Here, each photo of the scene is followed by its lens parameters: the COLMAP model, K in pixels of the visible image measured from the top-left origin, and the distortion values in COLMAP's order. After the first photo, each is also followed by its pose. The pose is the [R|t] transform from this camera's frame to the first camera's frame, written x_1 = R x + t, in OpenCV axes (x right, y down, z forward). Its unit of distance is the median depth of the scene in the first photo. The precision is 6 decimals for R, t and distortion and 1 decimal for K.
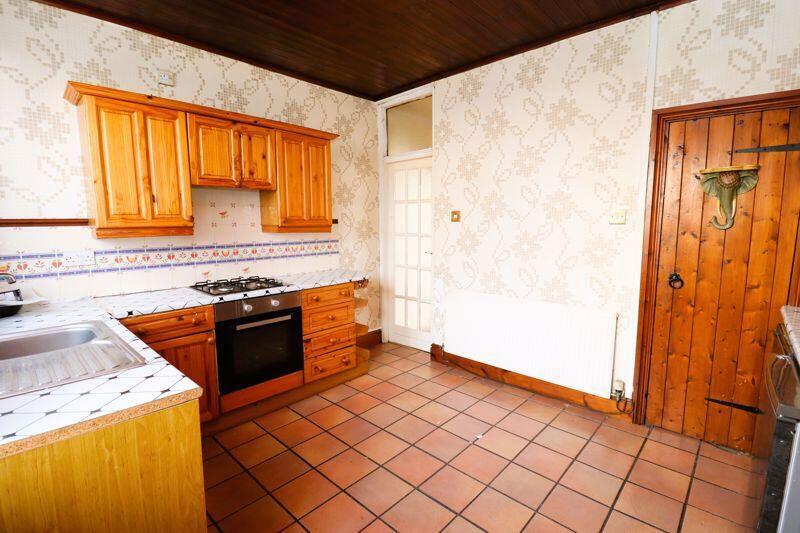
lens RADIAL K [[371.6, 0, 407.4], [0, 371.6, 266.7], [0, 0, 1]] dist [0.002175, -0.011713]
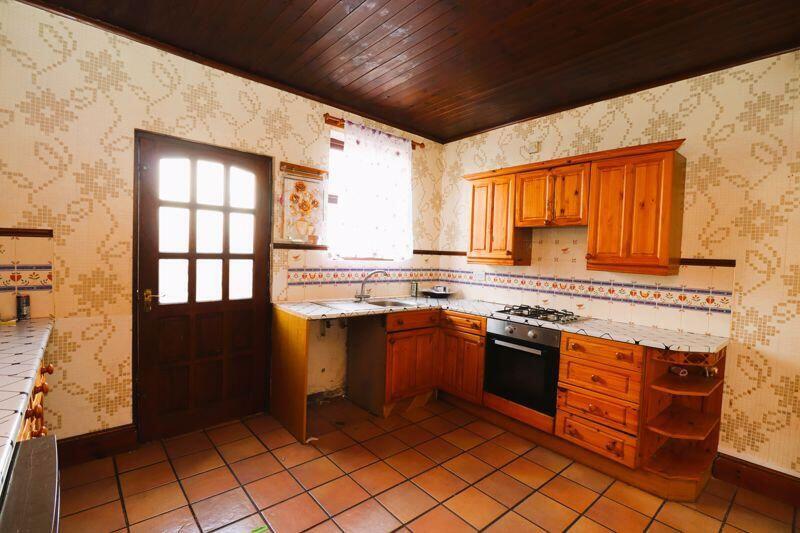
lens RADIAL K [[371.6, 0, 407.4], [0, 371.6, 266.7], [0, 0, 1]] dist [0.002175, -0.011713]
pose [[-0.107593, 0.039044, -0.993428, 0.650308], [-0.154957, 0.986358, 0.055549, -0.084753], [0.982045, 0.159916, -0.100075, 0.675703]]
